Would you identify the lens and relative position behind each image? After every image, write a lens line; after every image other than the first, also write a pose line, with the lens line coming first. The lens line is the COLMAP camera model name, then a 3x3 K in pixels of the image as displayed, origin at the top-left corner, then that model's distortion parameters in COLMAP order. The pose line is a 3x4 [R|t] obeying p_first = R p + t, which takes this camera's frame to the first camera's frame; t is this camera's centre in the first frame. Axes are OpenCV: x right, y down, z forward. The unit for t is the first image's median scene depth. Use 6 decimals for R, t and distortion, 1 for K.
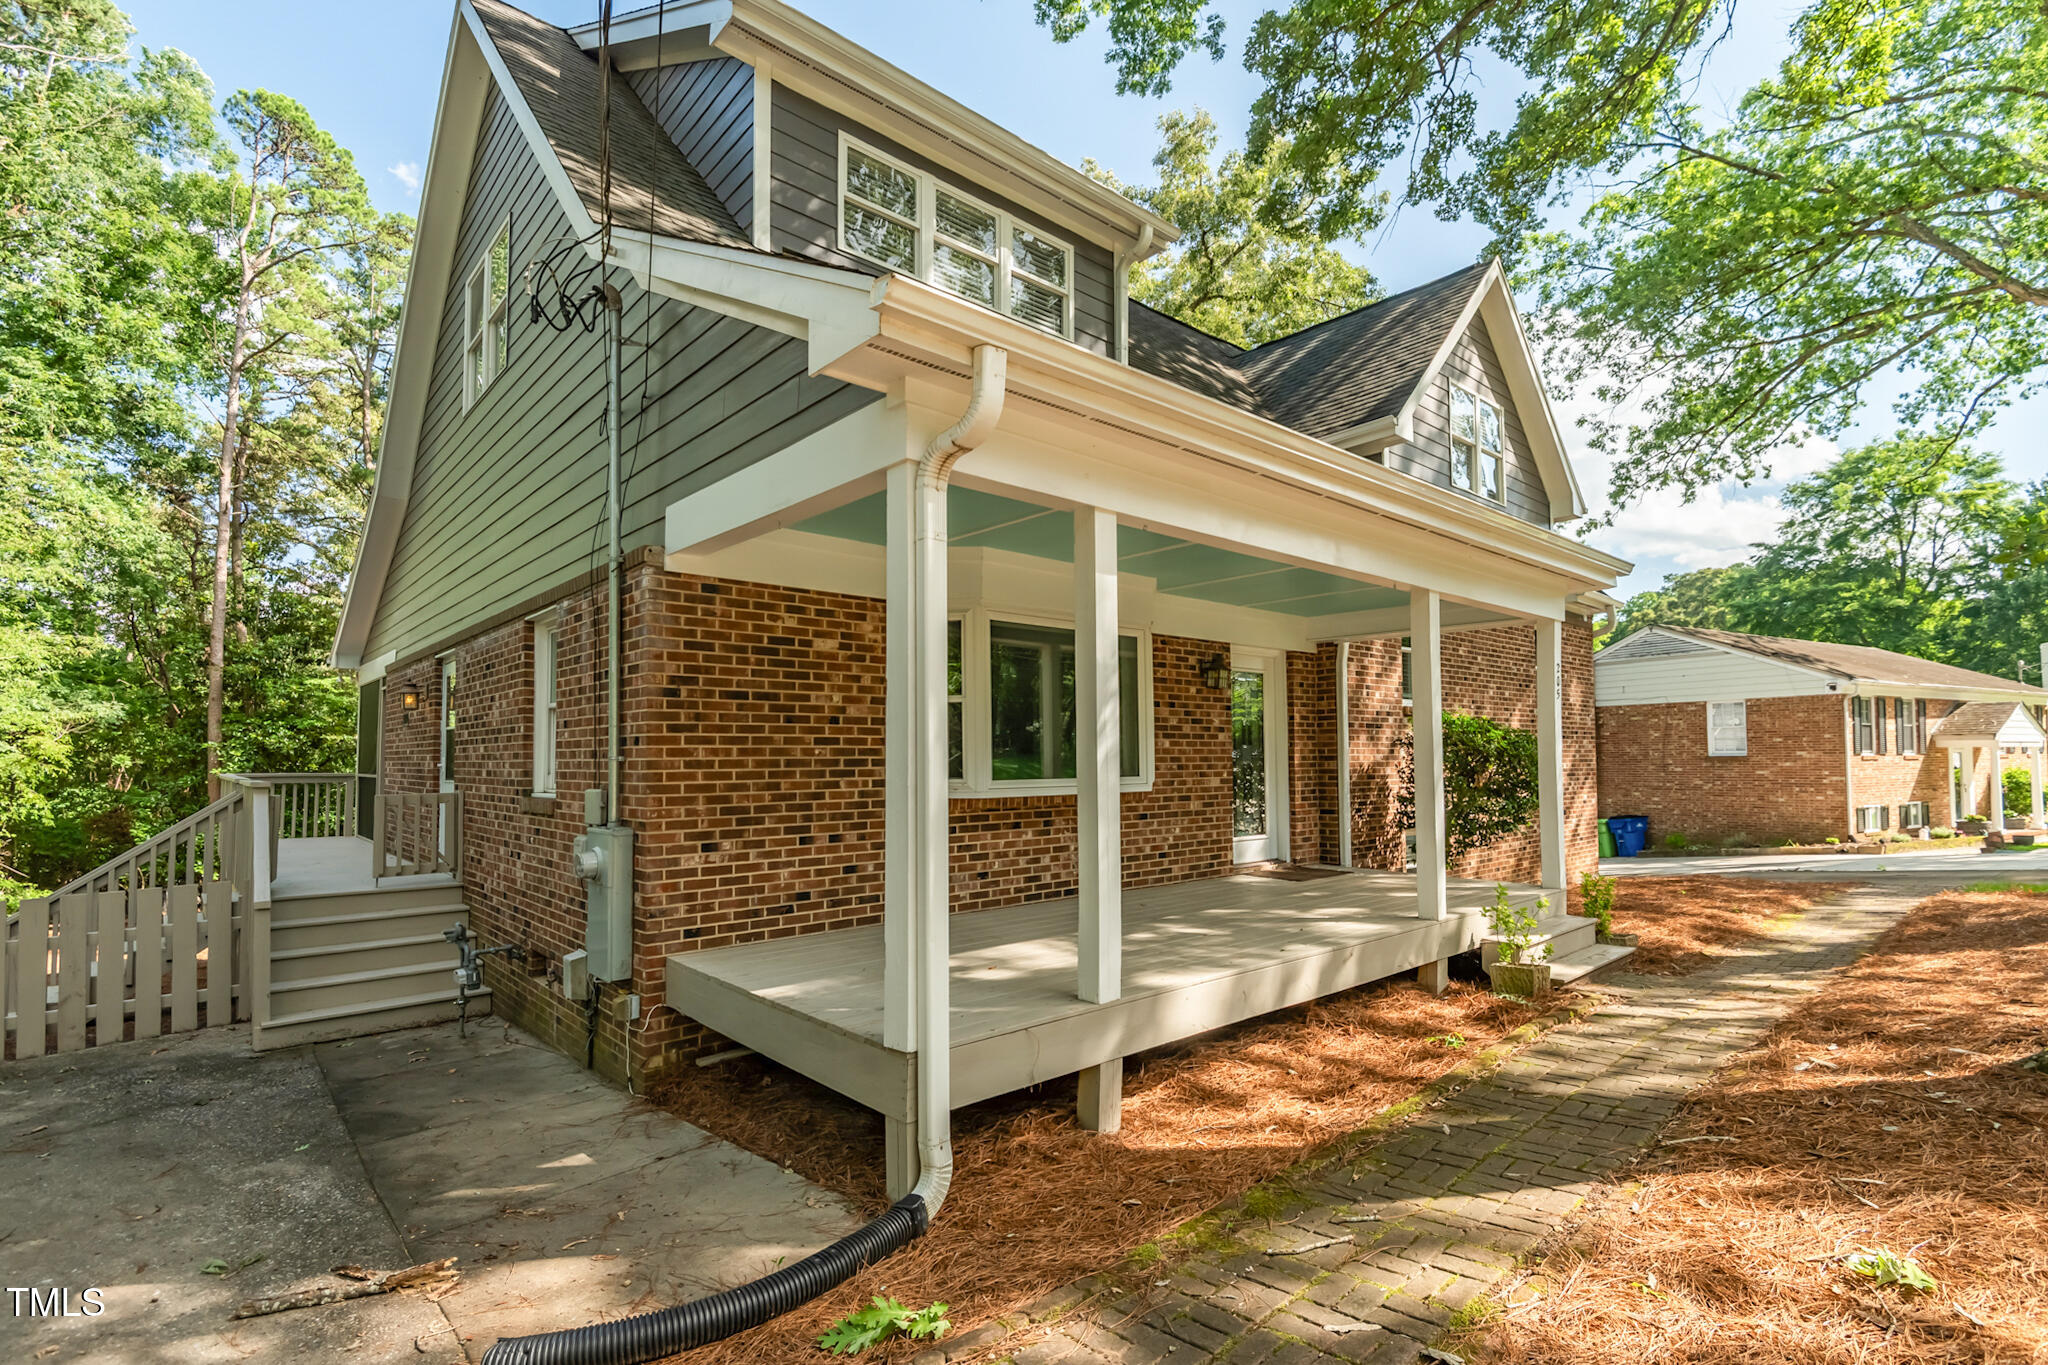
lens RADIAL K [[952.9, 0, 1065.4], [0, 952.9, 714.8], [0, 0, 1]] dist [0.000013, -0.003448]
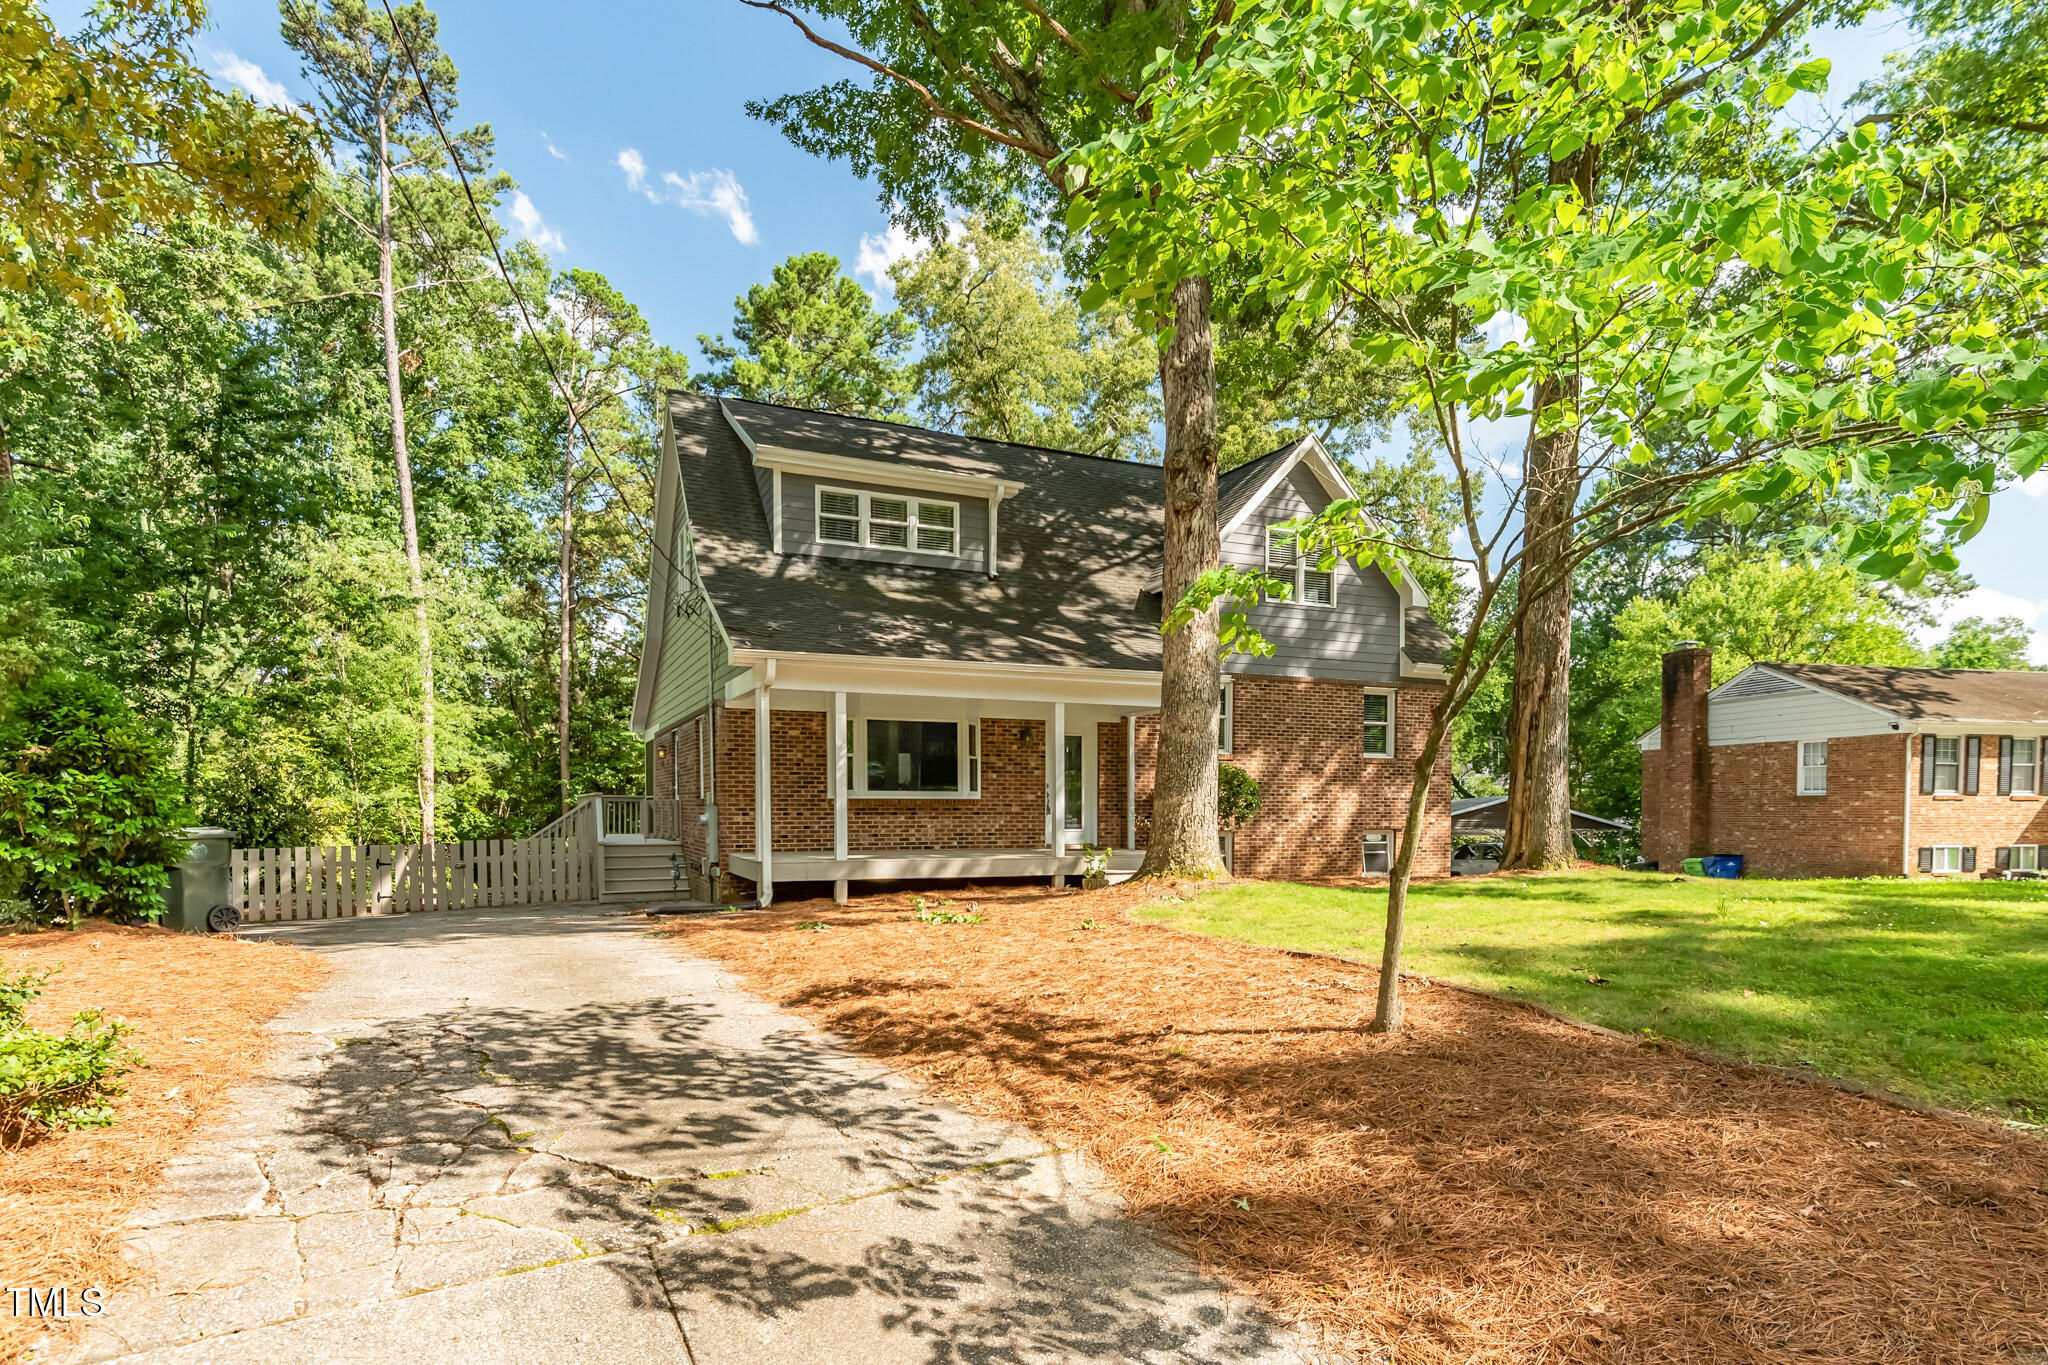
lens RADIAL K [[1101.4, 0, 1060.4], [0, 1101.4, 832.5], [0, 0, 1]] dist [0.004826, -0.001449]
pose [[0.955154, 0.016167, -0.295668, 1.041584], [0.005002, 0.997485, 0.070700, -0.013723], [0.296068, -0.069008, 0.952671, -1.251629]]
